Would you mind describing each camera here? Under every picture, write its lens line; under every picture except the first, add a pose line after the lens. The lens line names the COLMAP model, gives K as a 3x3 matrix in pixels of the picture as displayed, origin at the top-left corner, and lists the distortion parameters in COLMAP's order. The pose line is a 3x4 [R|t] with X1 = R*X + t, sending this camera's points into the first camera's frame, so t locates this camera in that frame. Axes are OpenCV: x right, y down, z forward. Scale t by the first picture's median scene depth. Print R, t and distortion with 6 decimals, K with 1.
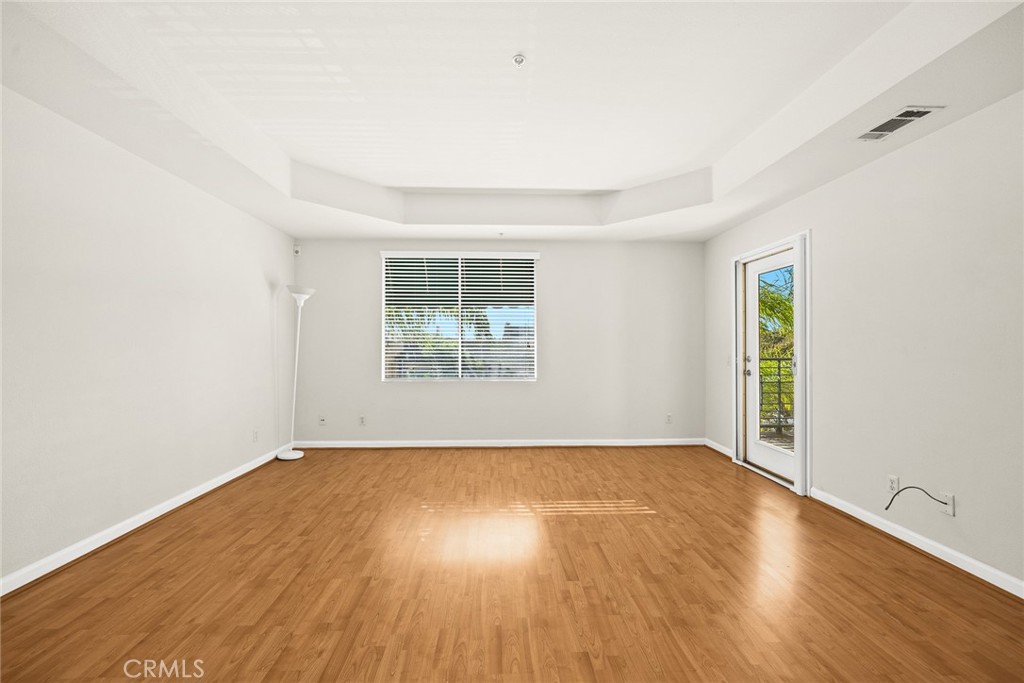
lens RADIAL K [[411.7, 0, 513.1], [0, 411.7, 339.9], [0, 0, 1]] dist [0.008177, 0.000258]
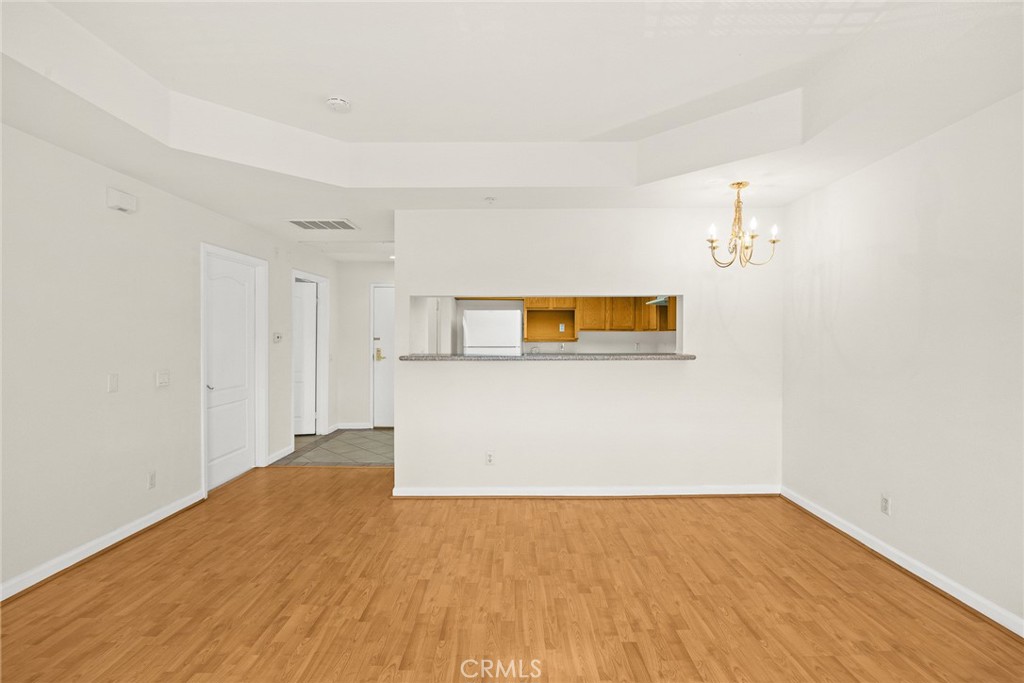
lens RADIAL K [[497.0, 0, 510.5], [0, 497.0, 339.0], [0, 0, 1]] dist [-0.005951, 0.000371]
pose [[-0.999125, -0.005683, 0.041432, -0.077781], [-0.006024, 0.999949, -0.008108, -0.028630], [-0.041383, -0.008350, -0.999108, 1.233252]]
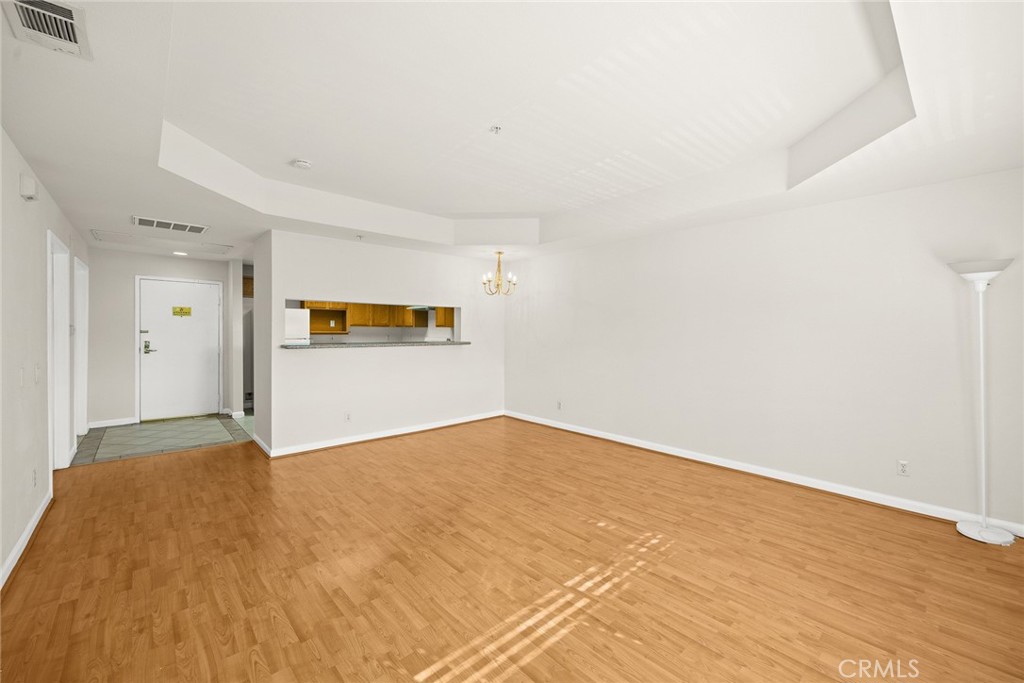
lens RADIAL K [[411.7, 0, 512.5], [0, 411.7, 337.3], [0, 0, 1]] dist [0.008177, 0.000258]
pose [[-0.764734, -0.001195, -0.644344, 0.605815], [-0.001909, 0.999998, 0.000411, -0.022668], [0.644343, 0.001545, -0.764735, 1.519684]]
